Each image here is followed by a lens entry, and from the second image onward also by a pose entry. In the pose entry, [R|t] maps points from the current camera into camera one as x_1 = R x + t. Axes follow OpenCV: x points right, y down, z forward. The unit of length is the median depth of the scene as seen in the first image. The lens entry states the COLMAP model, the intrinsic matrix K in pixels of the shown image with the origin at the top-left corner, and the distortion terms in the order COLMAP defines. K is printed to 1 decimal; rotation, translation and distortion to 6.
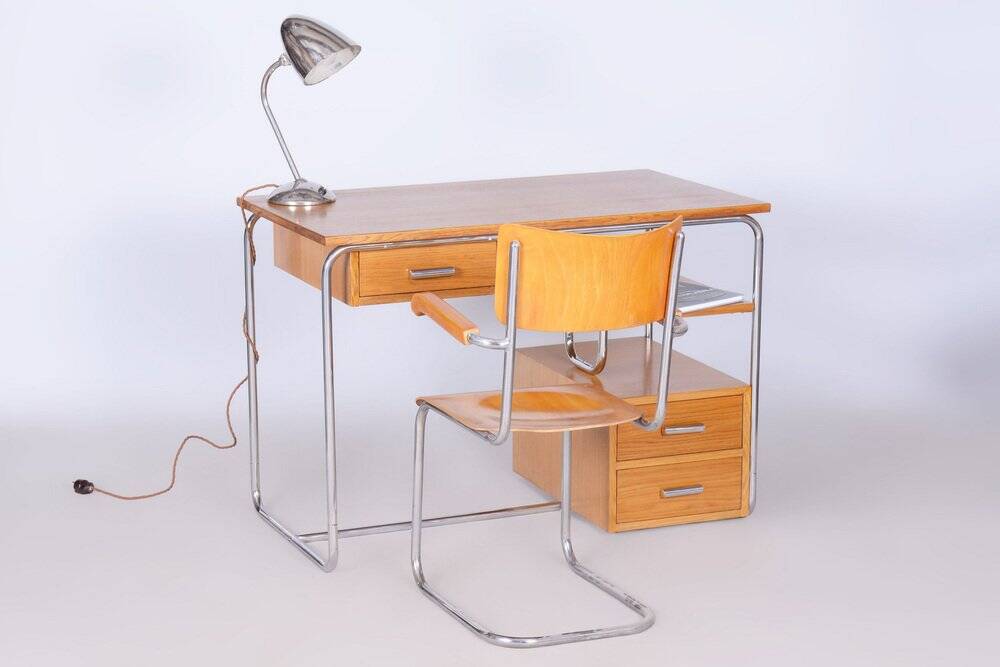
lens RADIAL K [[2455.8, 0, 500.0], [0, 2455.8, 355.4], [0, 0, 1]] dist [0.816918, 0.031646]
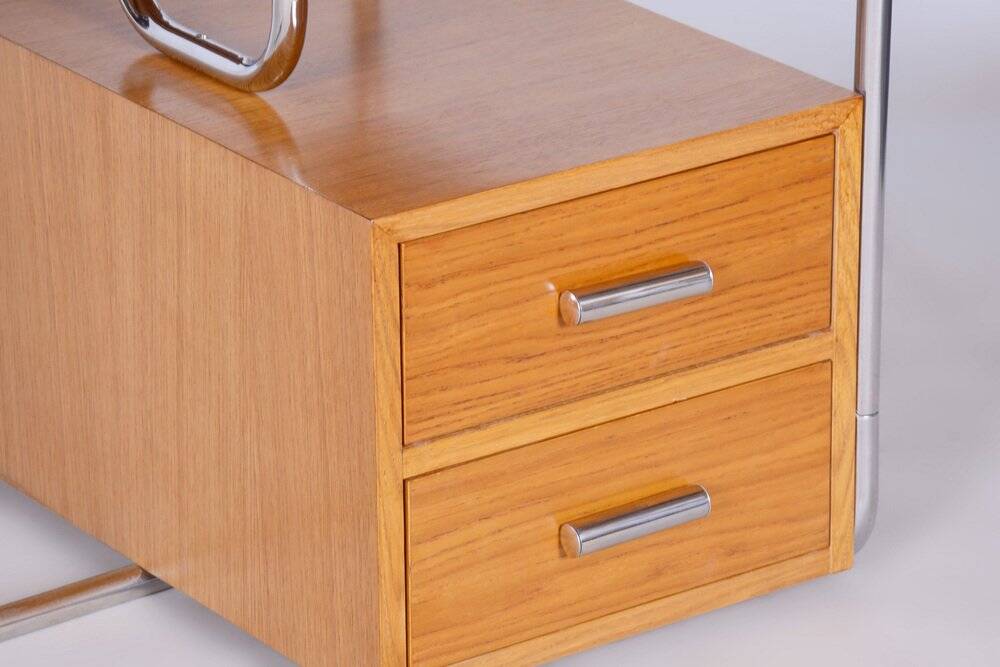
lens RADIAL K [[5340.9, 0, 538.2], [0, 5340.9, 332.5], [0, 0, 1]] dist [1.098613, 2.164182]
pose [[0.975702, -0.086743, 0.201202, -0.048646], [0.054393, 0.985442, 0.161075, -0.056480], [-0.212245, -0.146218, 0.966216, 0.453616]]
